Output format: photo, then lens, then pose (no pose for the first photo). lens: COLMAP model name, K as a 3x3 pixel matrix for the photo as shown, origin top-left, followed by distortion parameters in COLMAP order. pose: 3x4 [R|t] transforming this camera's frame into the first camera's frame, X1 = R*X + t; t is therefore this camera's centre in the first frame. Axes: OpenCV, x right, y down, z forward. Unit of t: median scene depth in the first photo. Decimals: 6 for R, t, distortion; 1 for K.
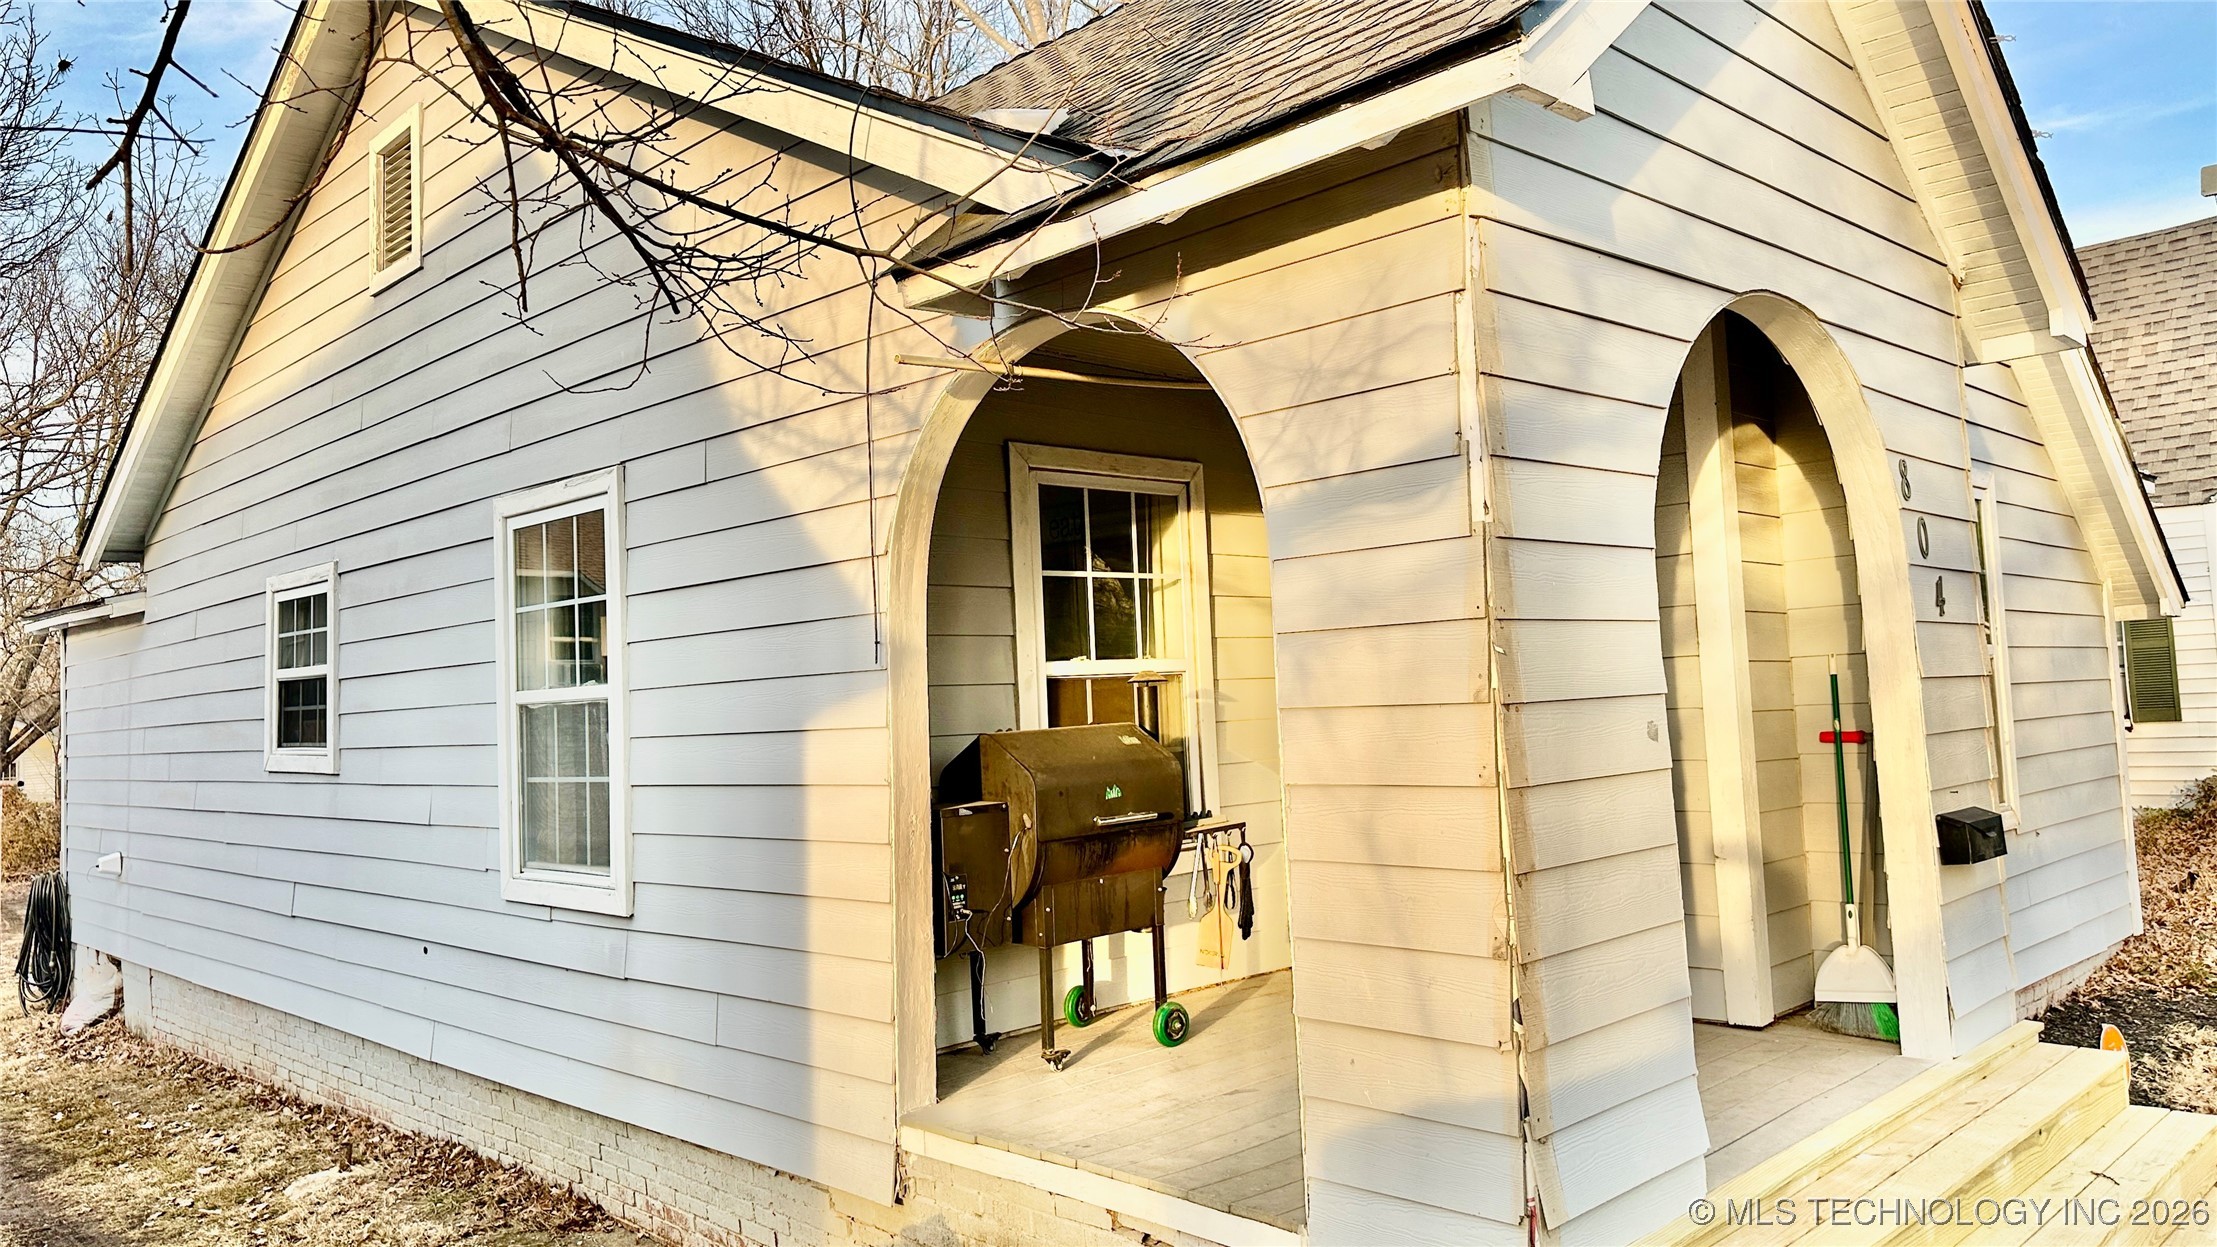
lens RADIAL K [[1534.5, 0, 1108.5], [0, 1534.5, 623.5], [0, 0, 1]] dist [0.064743, -0.076584]
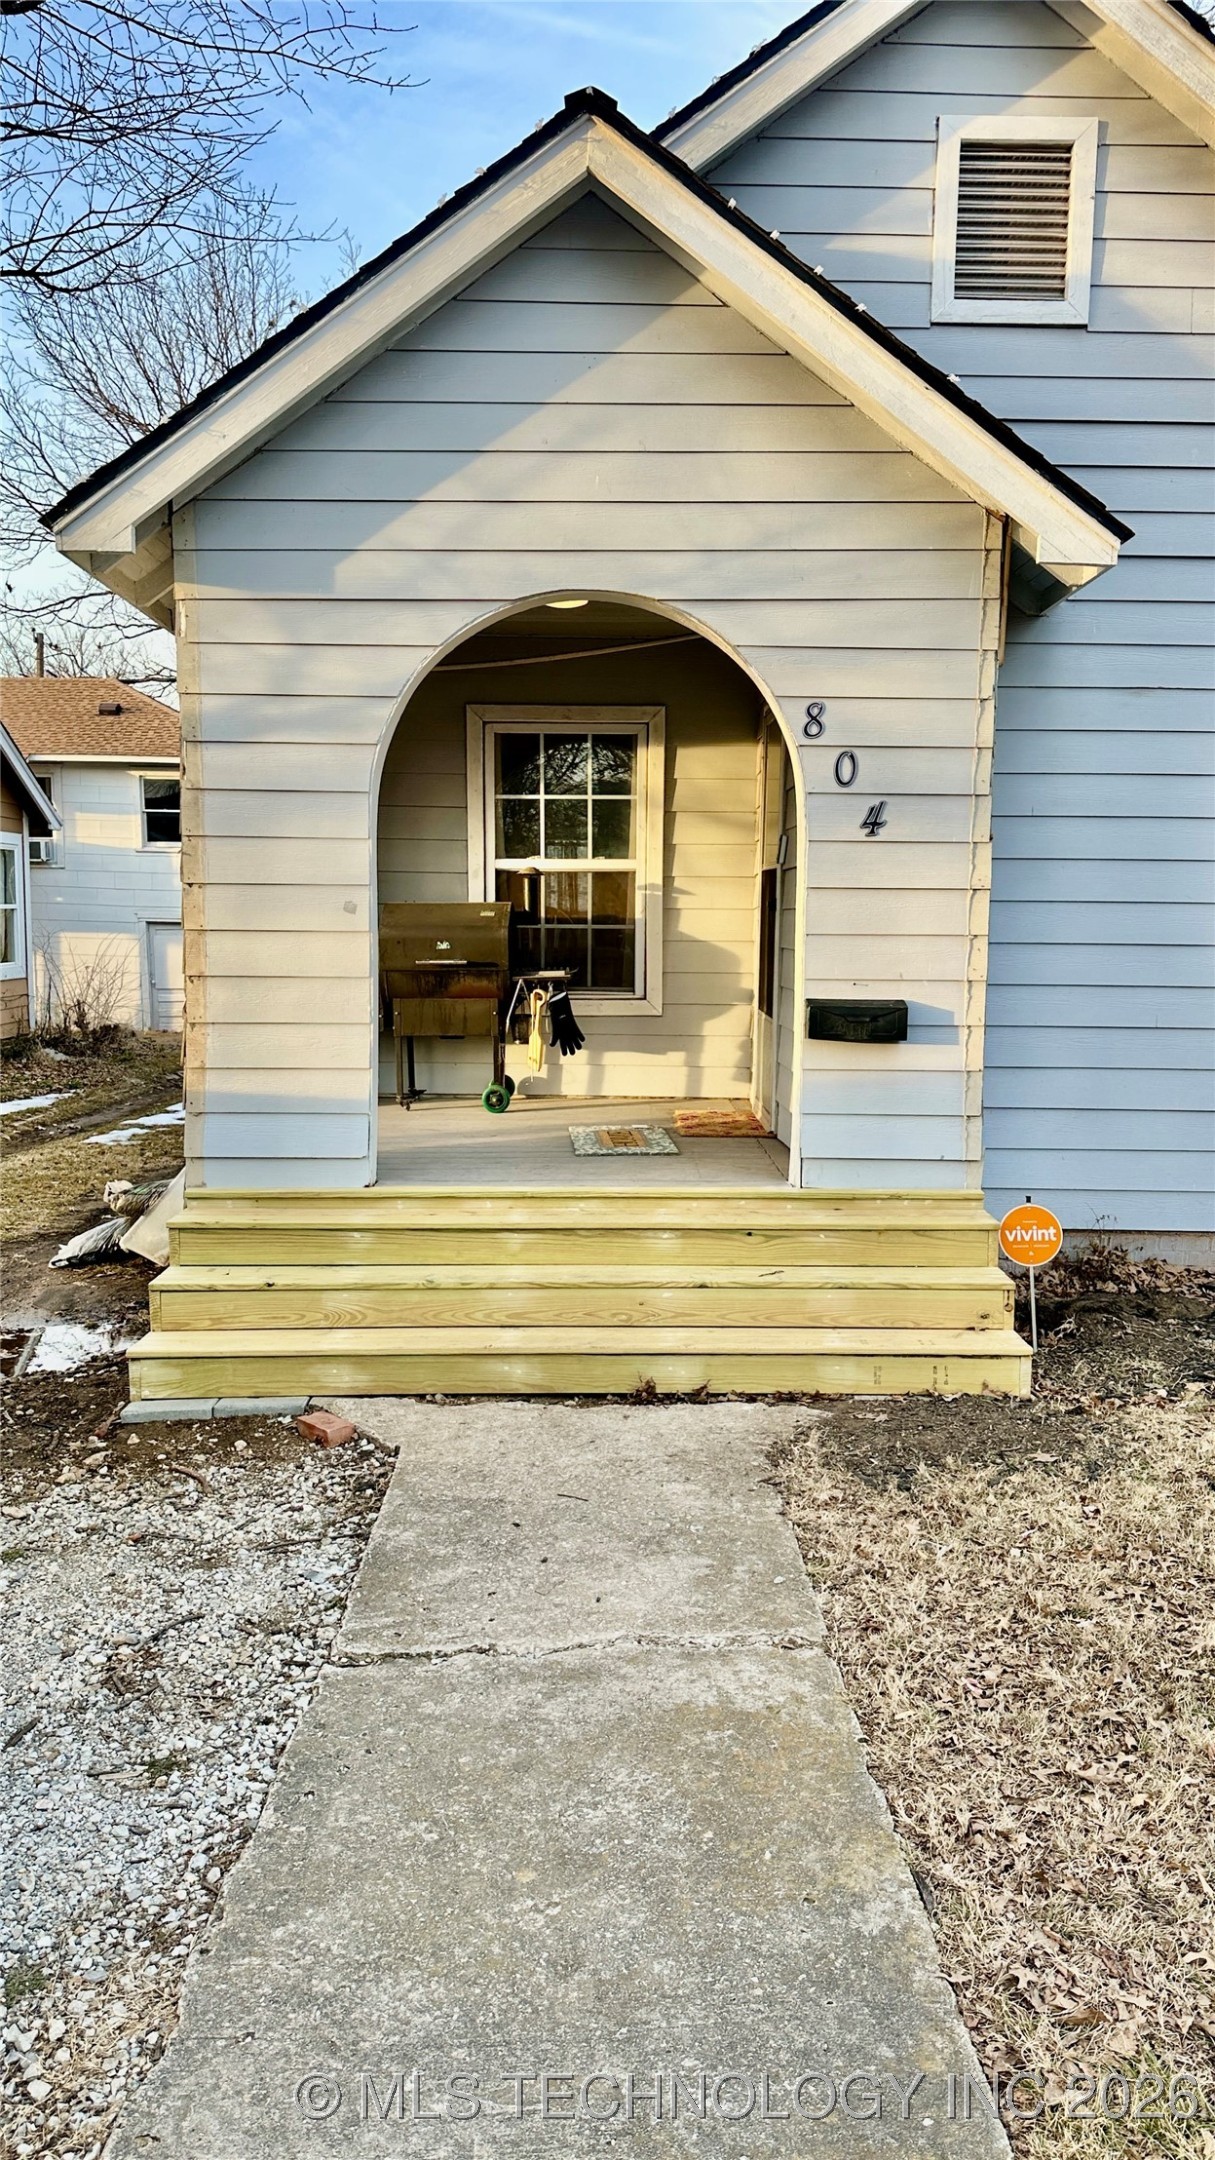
lens RADIAL K [[1495.1, 0, 607.5], [0, 1495.1, 1080.0], [0, 0, 1]] dist [0.064743, -0.076584]
pose [[0.736719, 0.127797, -0.664013, 0.298946], [-0.009975, 0.983926, 0.178300, -0.006733], [0.676125, -0.124734, 0.726151, 0.001134]]
